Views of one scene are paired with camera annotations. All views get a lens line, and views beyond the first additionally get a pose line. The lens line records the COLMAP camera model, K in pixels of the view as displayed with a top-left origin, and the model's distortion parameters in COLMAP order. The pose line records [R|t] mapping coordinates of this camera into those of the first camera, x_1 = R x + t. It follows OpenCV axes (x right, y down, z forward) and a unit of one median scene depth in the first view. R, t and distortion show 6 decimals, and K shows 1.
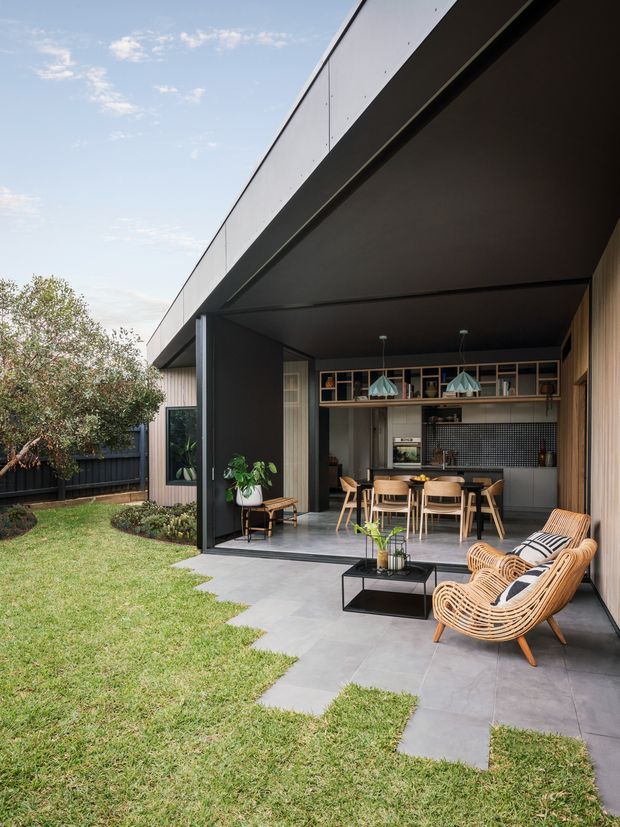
lens RADIAL K [[564.5, 0, 310.0], [0, 564.5, 413.5], [0, 0, 1]] dist [-0.000624, 0.000800]
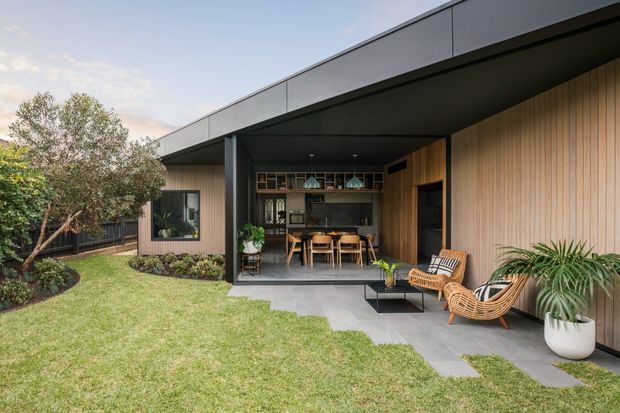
lens RADIAL K [[309.8, 0, 310.0], [0, 309.8, 206.5], [0, 0, 1]] dist [-0.018303, -0.000236]
pose [[0.927859, 0.007500, 0.372856, -0.269327], [-0.020723, 0.999290, 0.031470, -0.003868], [-0.372355, -0.036927, 0.927355, 0.106940]]
